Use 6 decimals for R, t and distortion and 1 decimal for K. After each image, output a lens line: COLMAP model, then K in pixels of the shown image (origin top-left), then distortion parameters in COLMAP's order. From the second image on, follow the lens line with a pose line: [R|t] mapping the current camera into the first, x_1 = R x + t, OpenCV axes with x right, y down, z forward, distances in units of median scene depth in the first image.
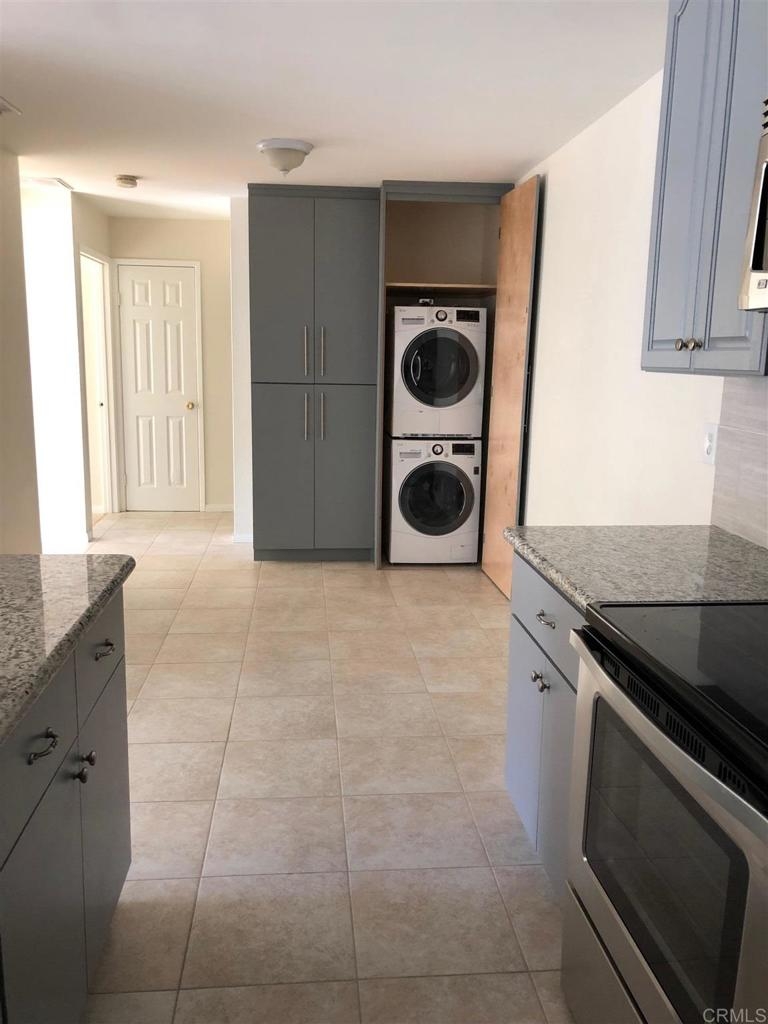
lens RADIAL K [[842.7, 0, 382.5], [0, 842.7, 518.5], [0, 0, 1]] dist [0.033064, -0.006084]
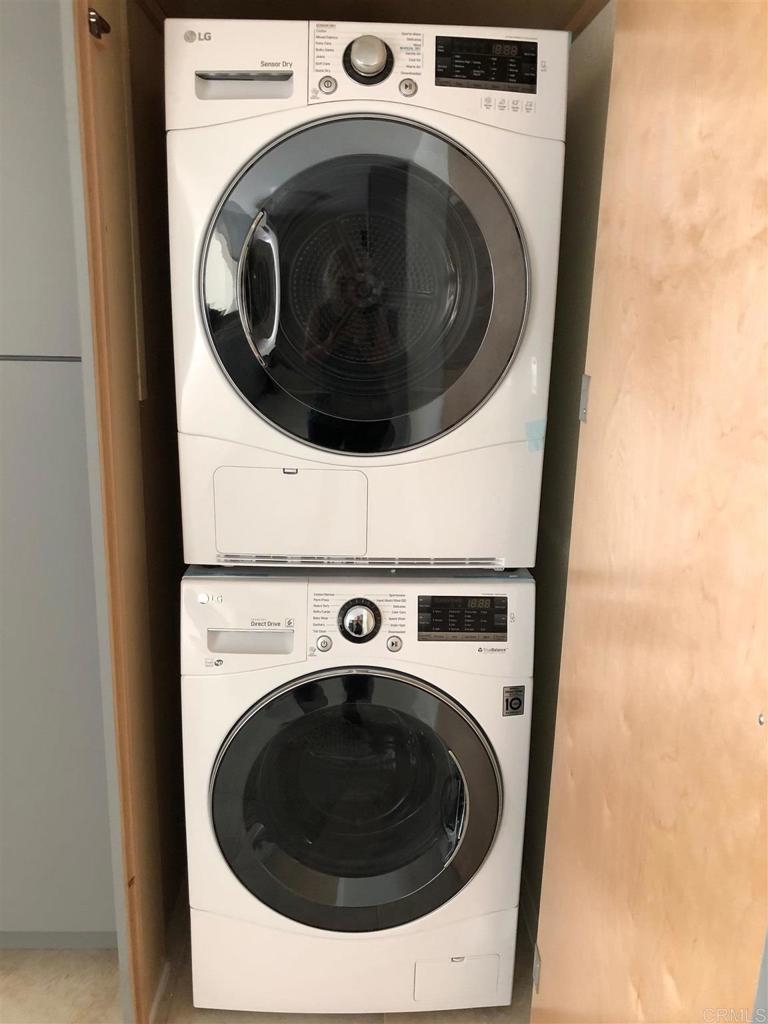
lens RADIAL K [[842.7, 0, 384.1], [0, 842.7, 505.6], [0, 0, 1]] dist [0.033064, -0.006084]
pose [[0.997361, 0.016539, -0.070696, 0.089885], [-0.014139, 0.999311, 0.034315, -0.124753], [0.071215, -0.033225, 0.996908, 0.749165]]
